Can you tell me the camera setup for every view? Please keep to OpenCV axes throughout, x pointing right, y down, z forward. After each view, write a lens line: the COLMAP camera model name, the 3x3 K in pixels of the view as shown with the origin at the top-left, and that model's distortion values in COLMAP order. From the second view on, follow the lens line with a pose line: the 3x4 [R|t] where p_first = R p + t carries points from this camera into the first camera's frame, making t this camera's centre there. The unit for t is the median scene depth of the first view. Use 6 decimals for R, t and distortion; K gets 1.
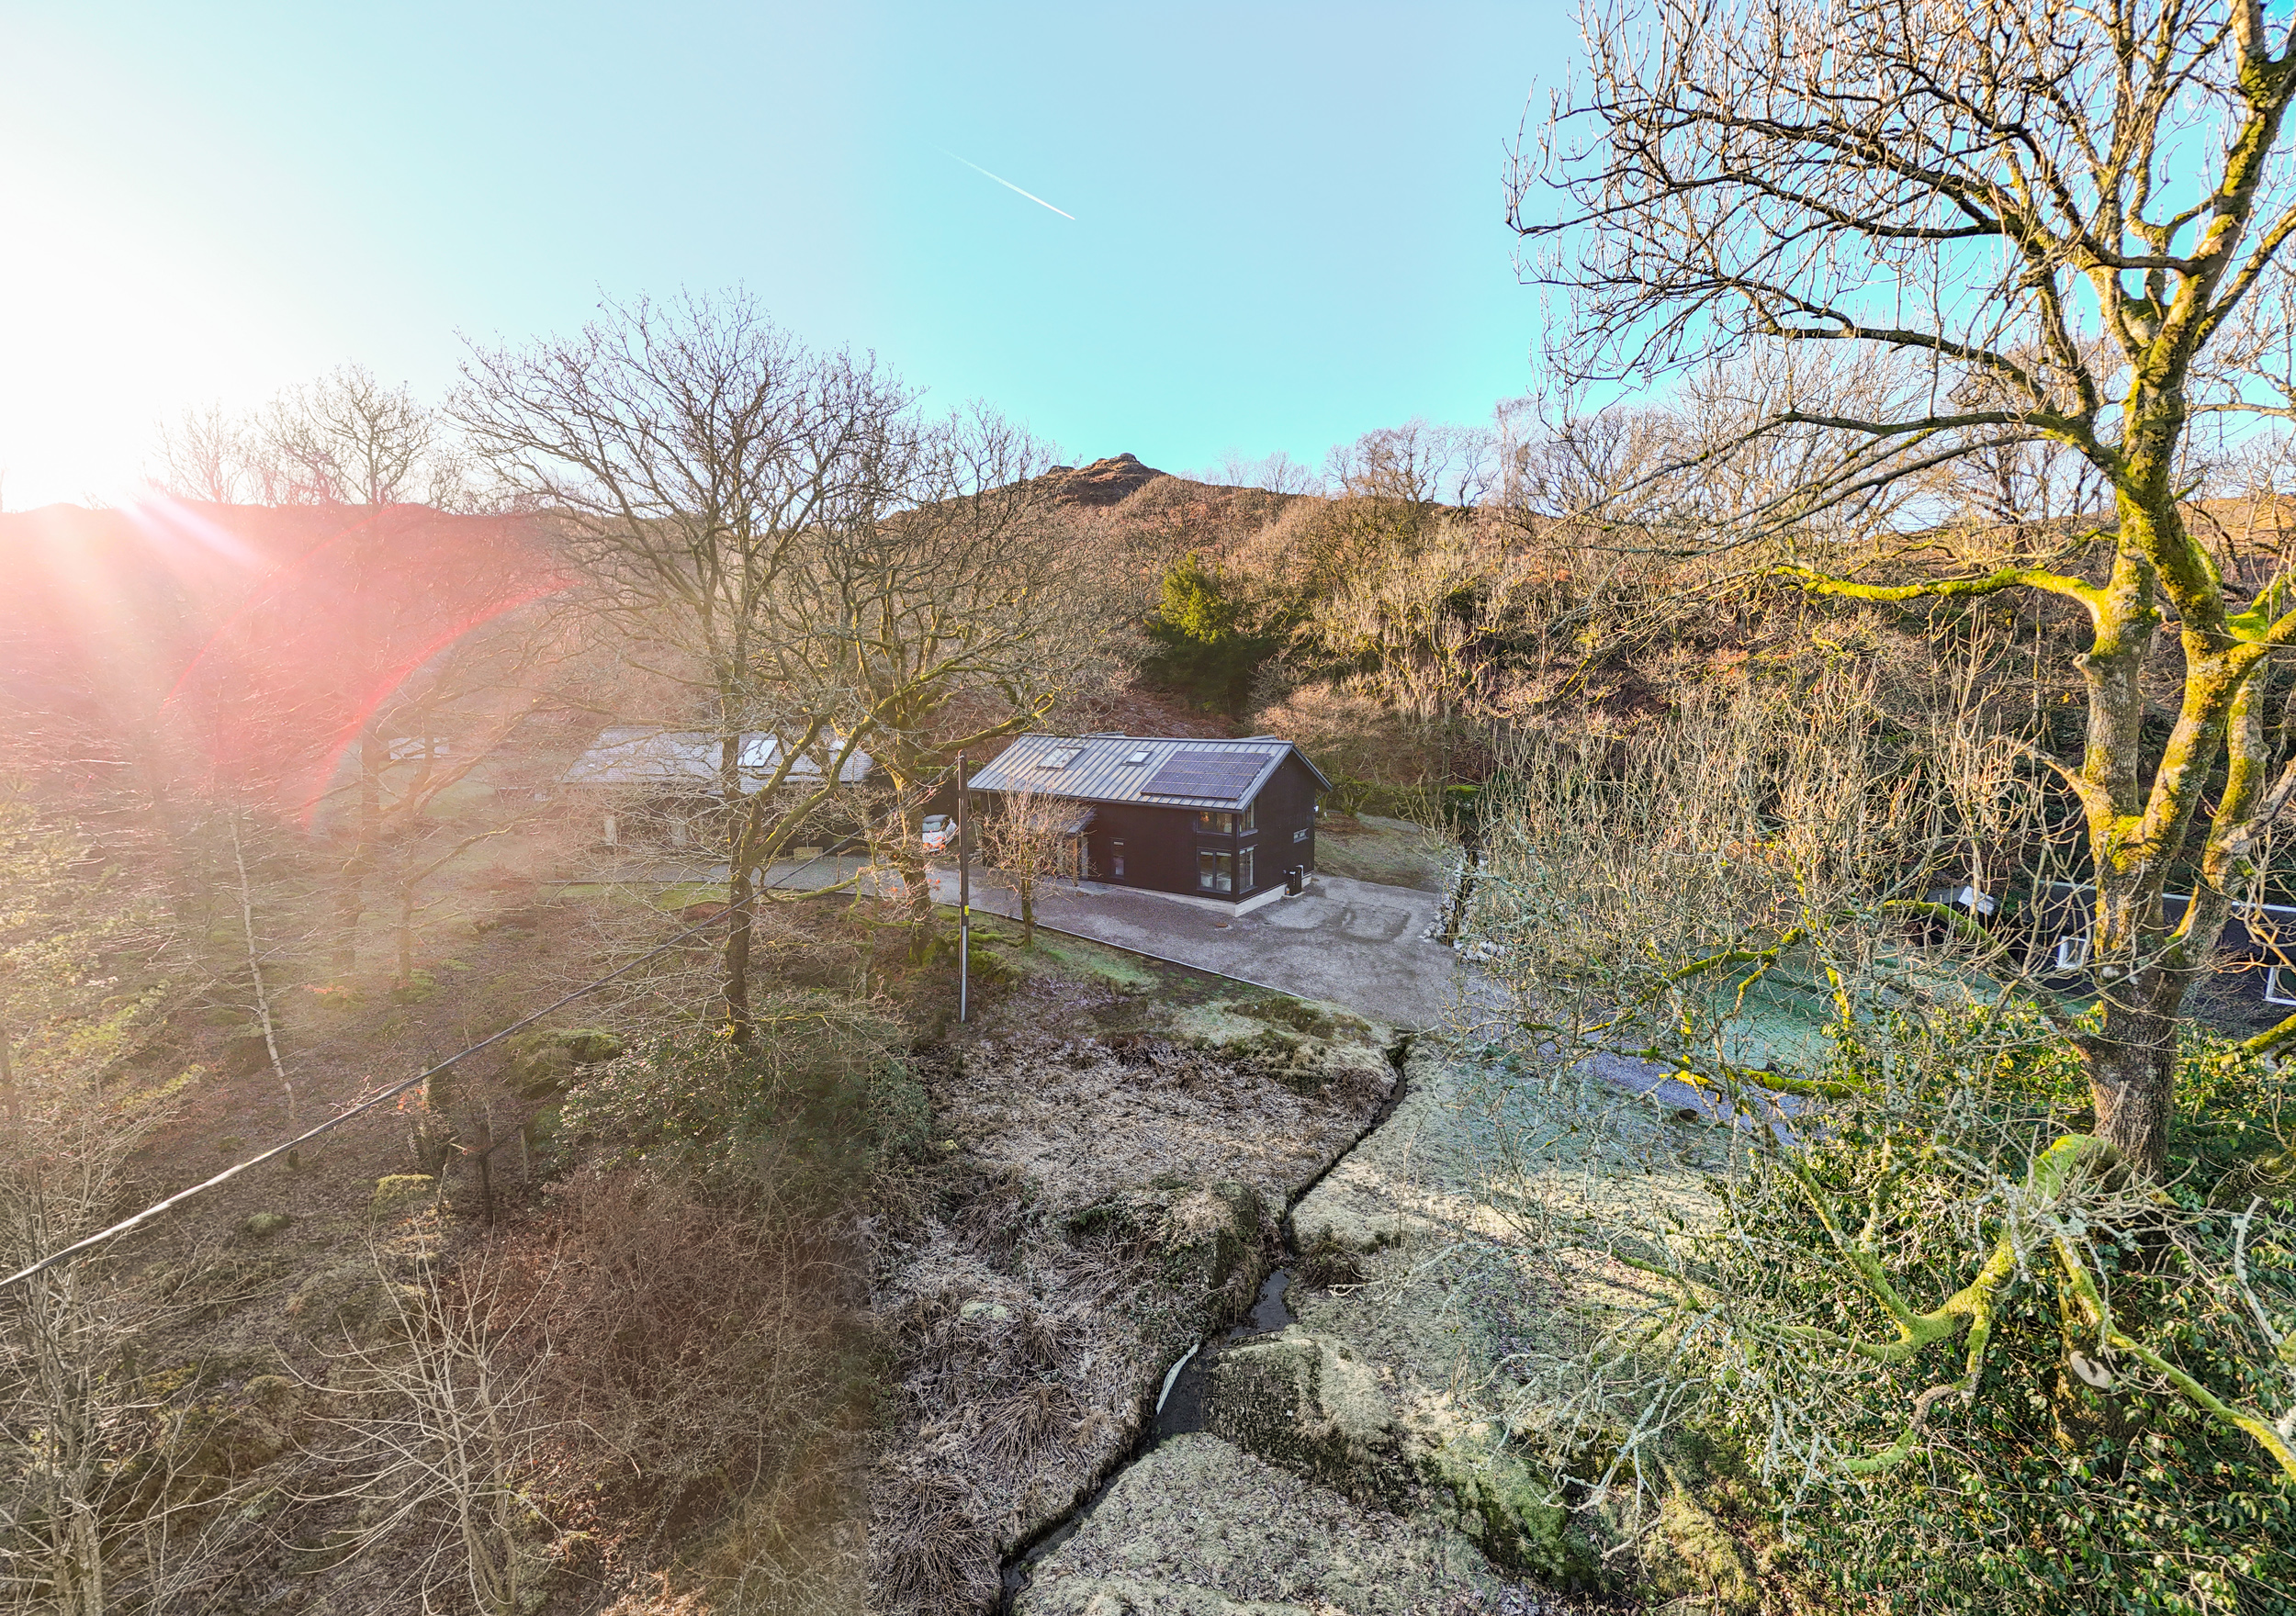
lens RADIAL K [[915.9, 0, 1159.2], [0, 915.9, 819.1], [0, 0, 1]] dist [-0.000748, -0.000096]
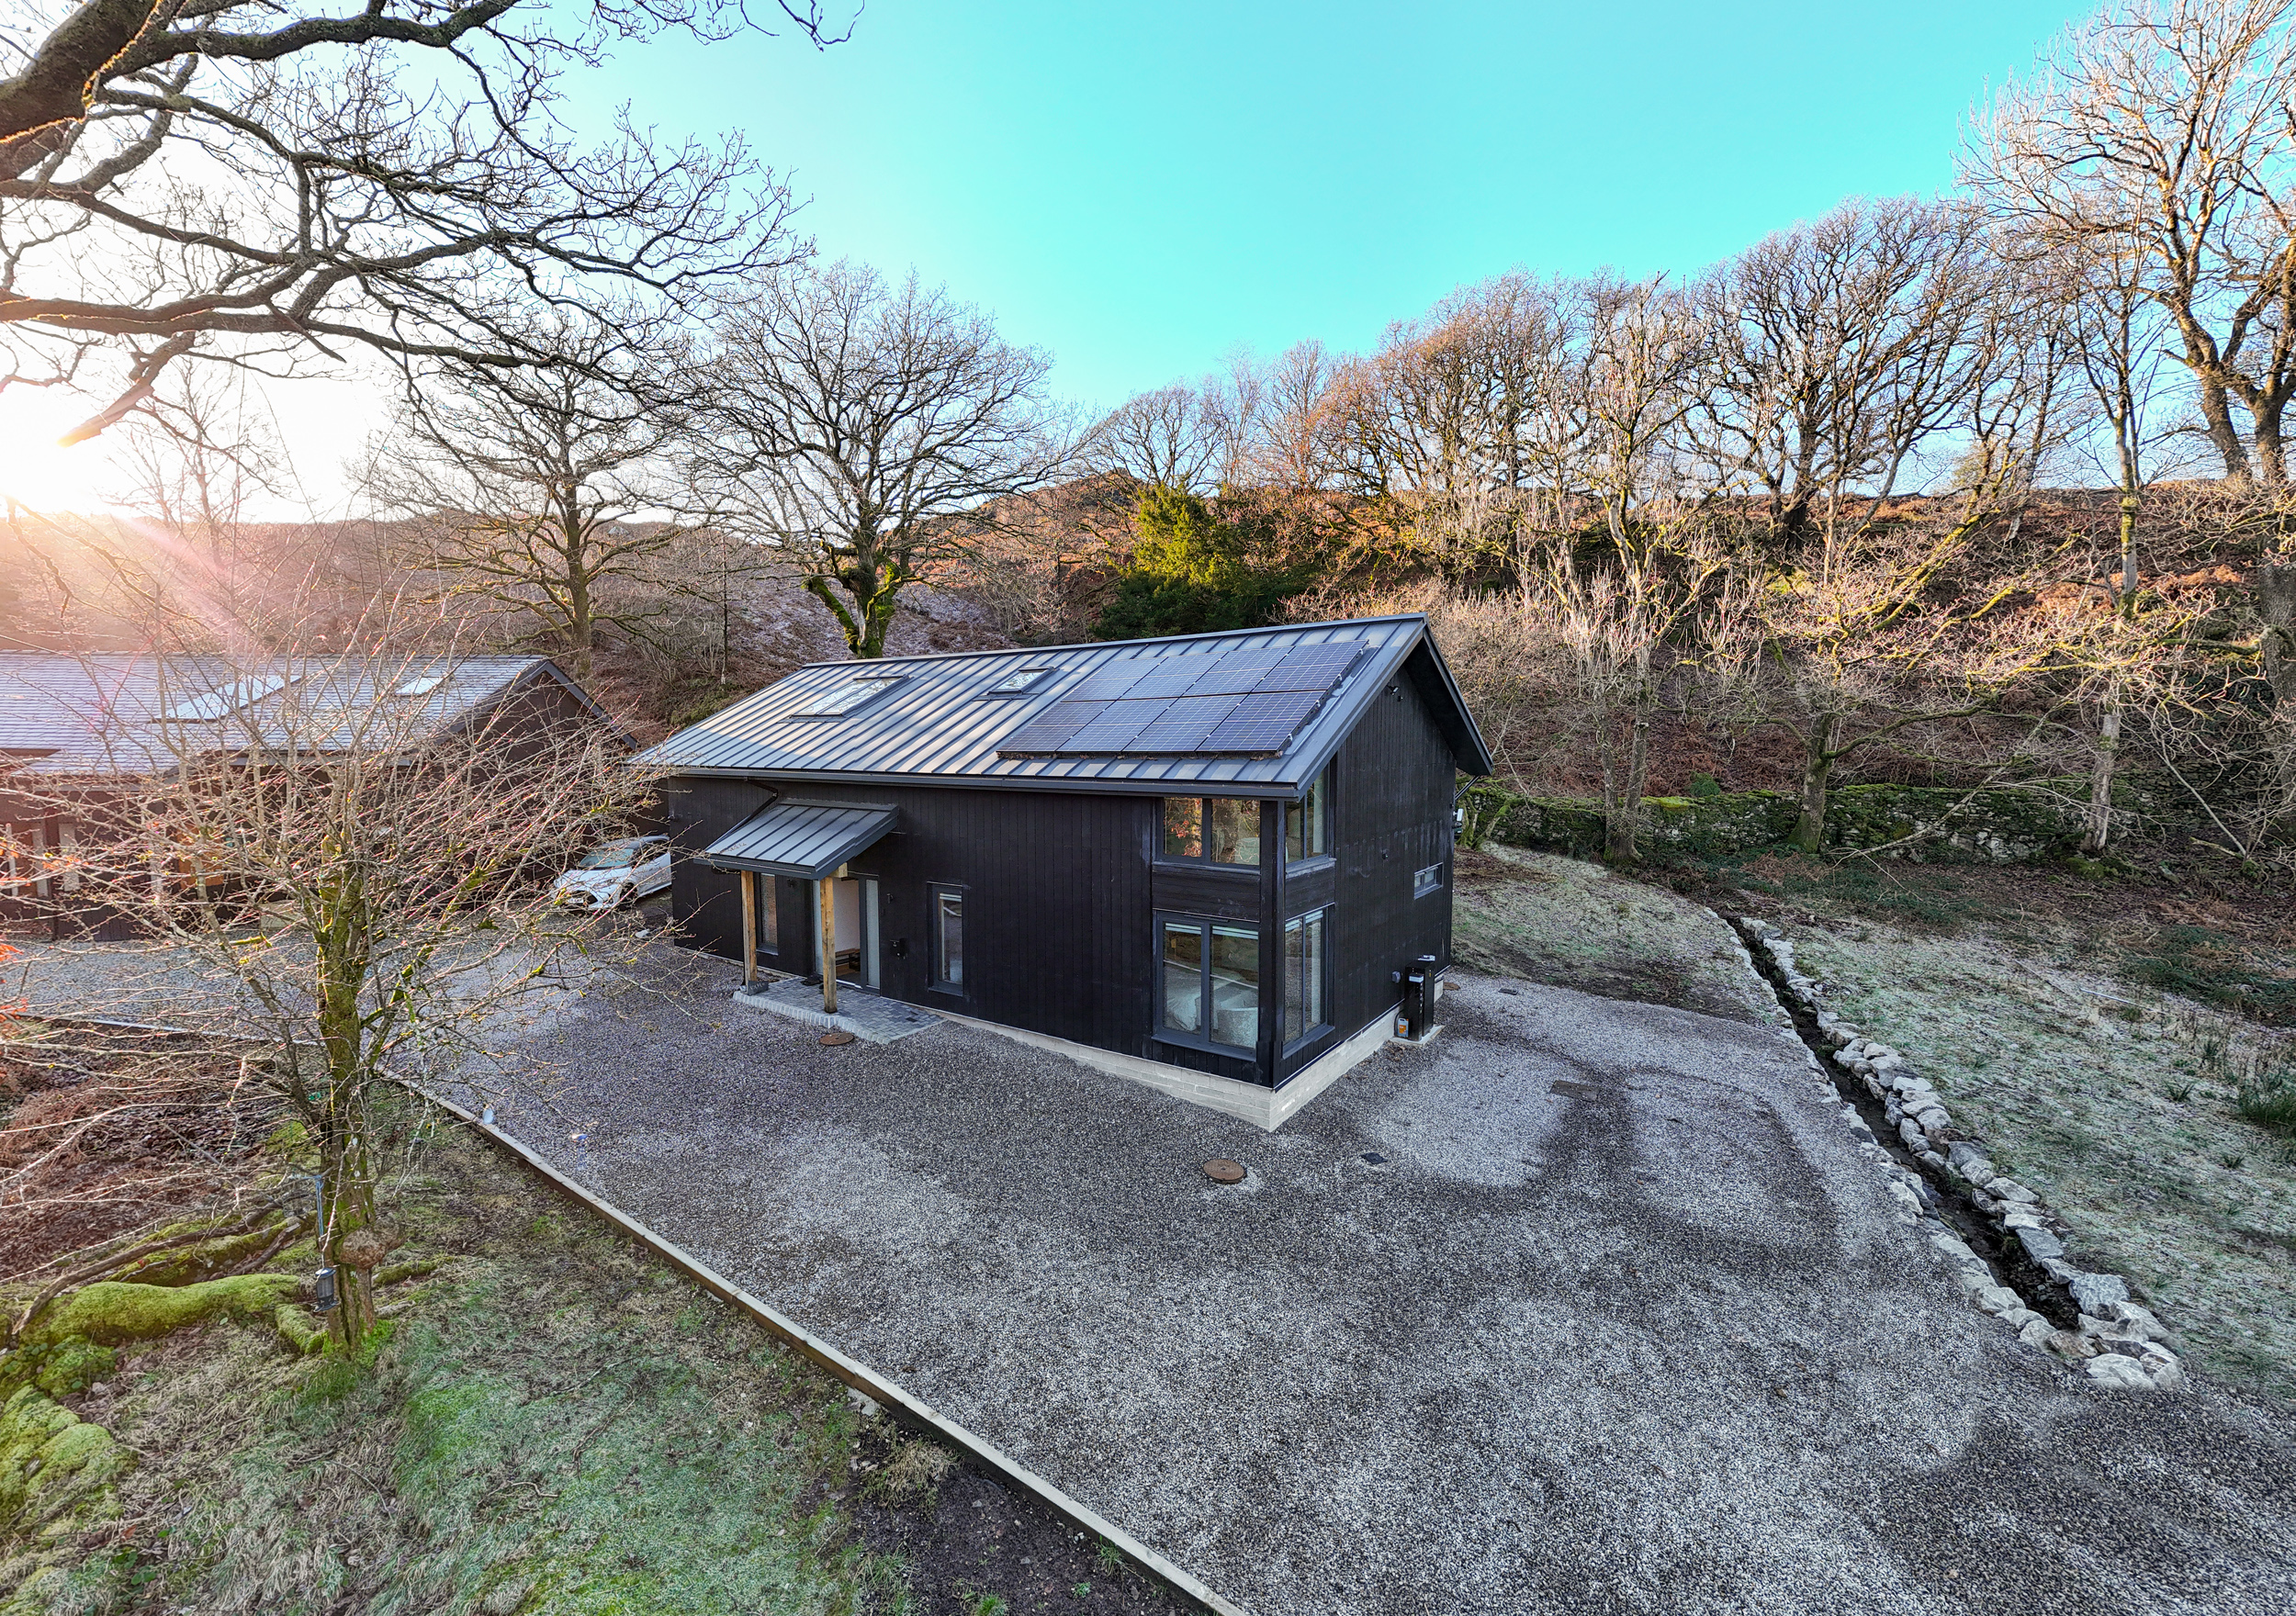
lens RADIAL K [[905.8, 0, 1148.0], [0, 905.8, 808.0], [0, 0, 1]] dist [0.001863, -0.000244]
pose [[0.999874, 0.005490, -0.014902, 0.061235], [-0.006606, 0.997093, -0.075905, 0.026407], [0.014442, 0.075993, 0.997004, 0.928251]]
